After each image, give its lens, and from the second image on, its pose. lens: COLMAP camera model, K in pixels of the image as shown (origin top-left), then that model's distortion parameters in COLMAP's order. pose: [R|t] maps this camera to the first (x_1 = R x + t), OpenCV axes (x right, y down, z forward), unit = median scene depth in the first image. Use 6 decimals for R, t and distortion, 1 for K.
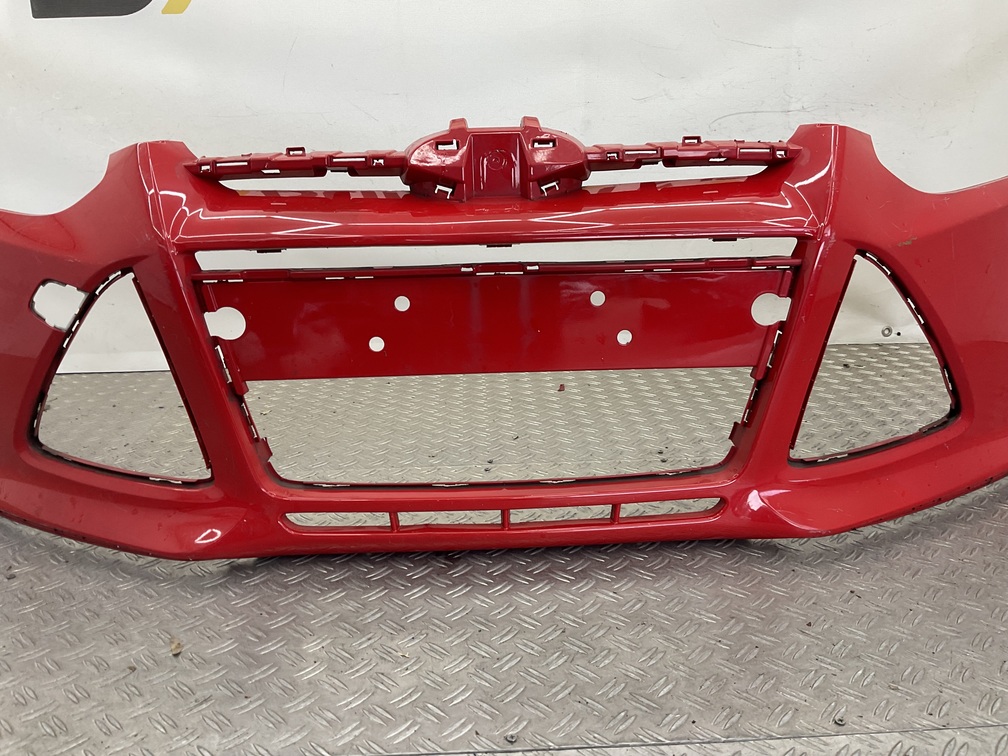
lens RADIAL K [[844.4, 0, 509.5], [0, 844.4, 382.2], [0, 0, 1]] dist [0.074751, -0.140907]
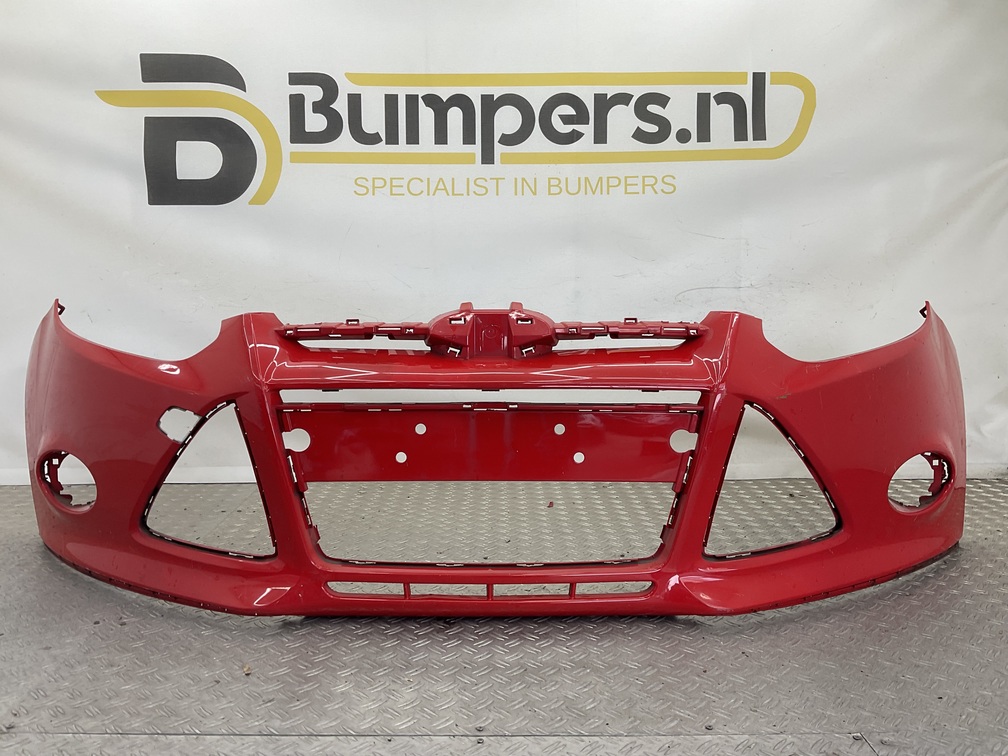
lens RADIAL K [[844.4, 0, 505.7], [0, 844.4, 373.9], [0, 0, 1]] dist [0.074751, -0.140907]
pose [[0.999044, 0.025837, -0.035263, 0.059532], [-0.031401, 0.985346, -0.167649, 0.046556], [0.030415, 0.168596, 0.985216, -0.386735]]
